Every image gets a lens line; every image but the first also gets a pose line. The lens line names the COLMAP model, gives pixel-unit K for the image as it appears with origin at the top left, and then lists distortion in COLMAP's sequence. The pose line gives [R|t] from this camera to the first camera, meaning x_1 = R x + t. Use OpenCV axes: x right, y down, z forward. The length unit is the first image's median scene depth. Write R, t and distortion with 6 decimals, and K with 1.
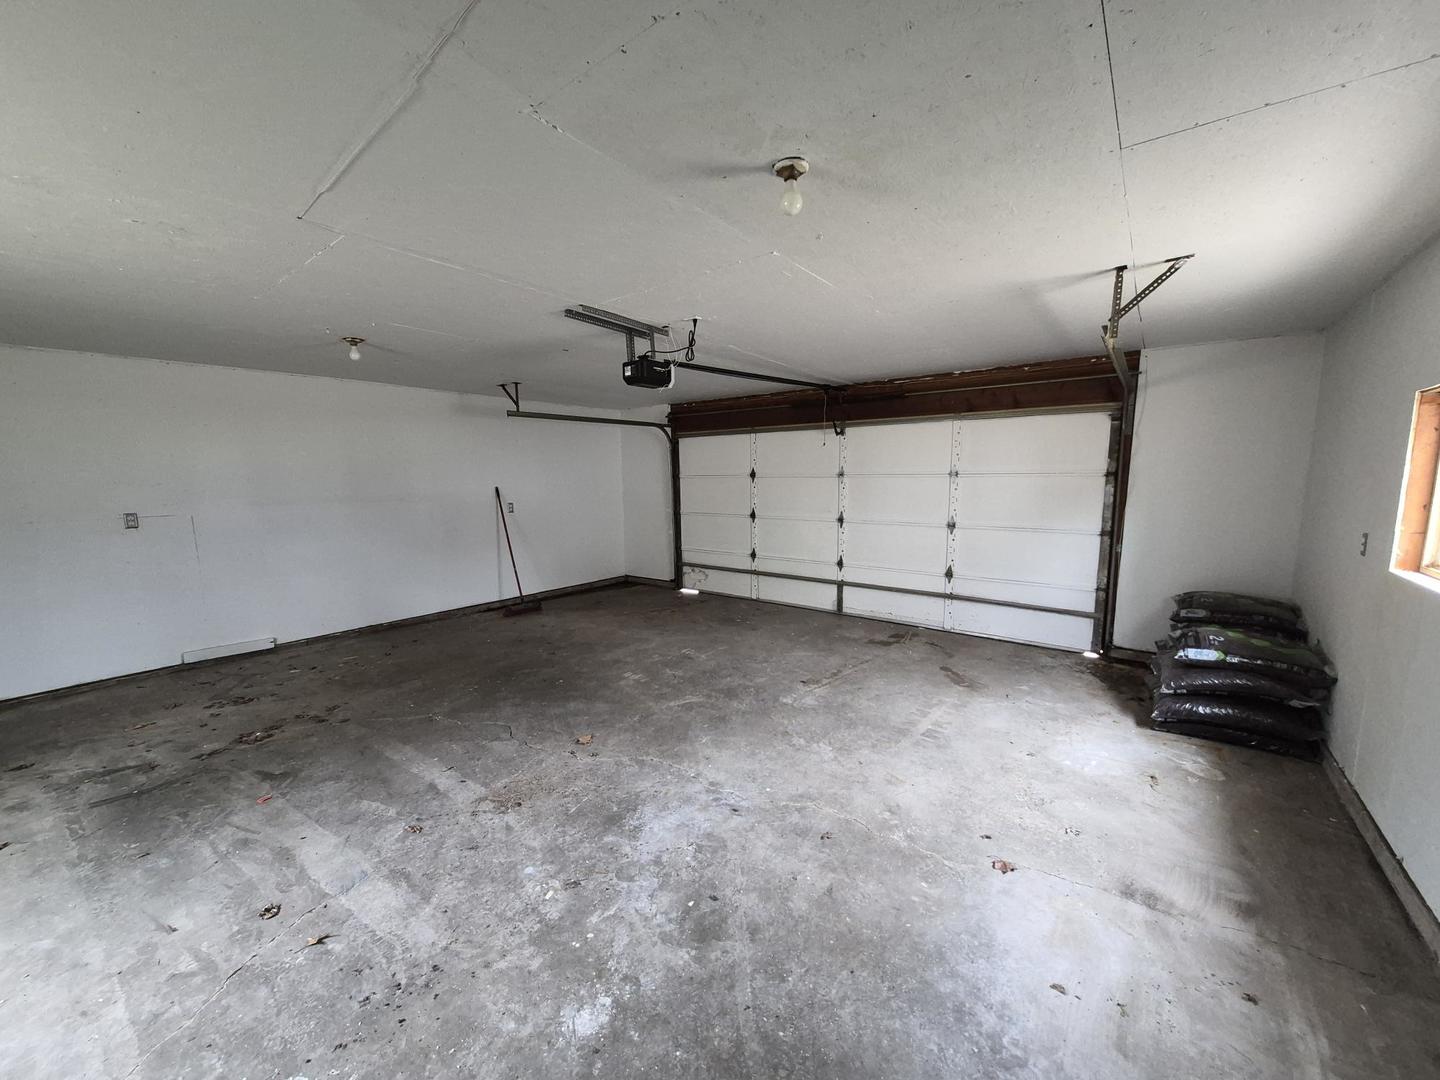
lens RADIAL K [[561.7, 0, 717.1], [0, 561.7, 553.7], [0, 0, 1]] dist [0.000081, 0.000353]
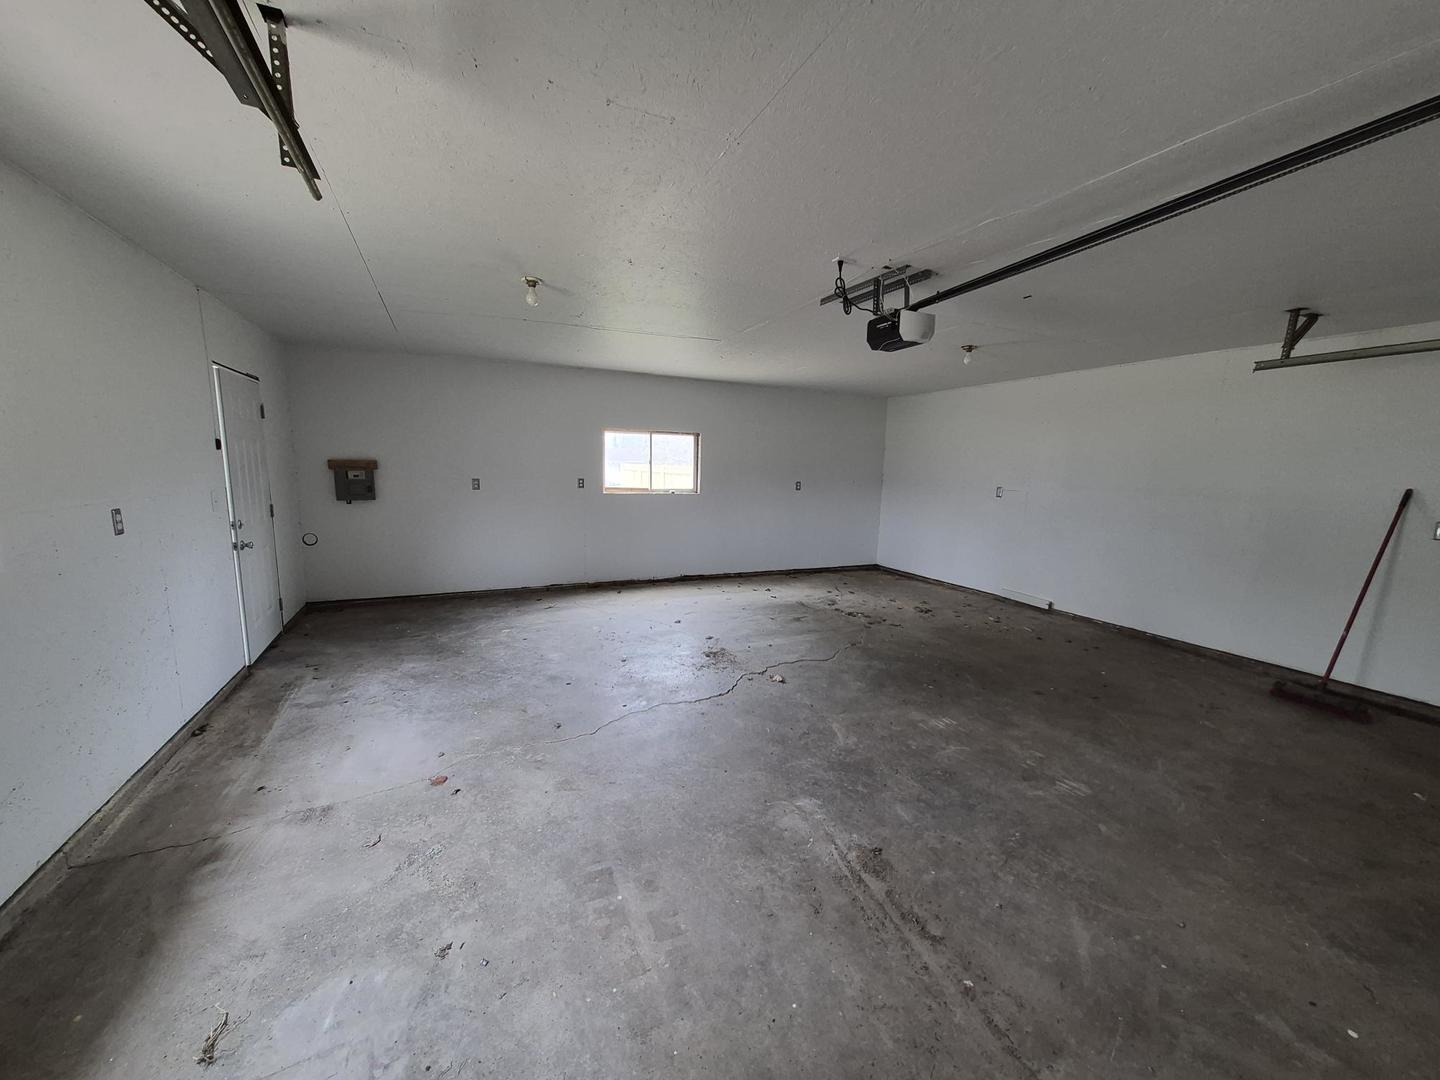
lens RADIAL K [[561.7, 0, 717.1], [0, 561.7, 553.7], [0, 0, 1]] dist [0.000081, 0.000353]
pose [[-0.460943, 0.142461, -0.875920, 0.723820], [-0.140428, 0.962885, 0.230504, -0.158573], [0.876249, 0.229253, -0.423830, 1.155506]]
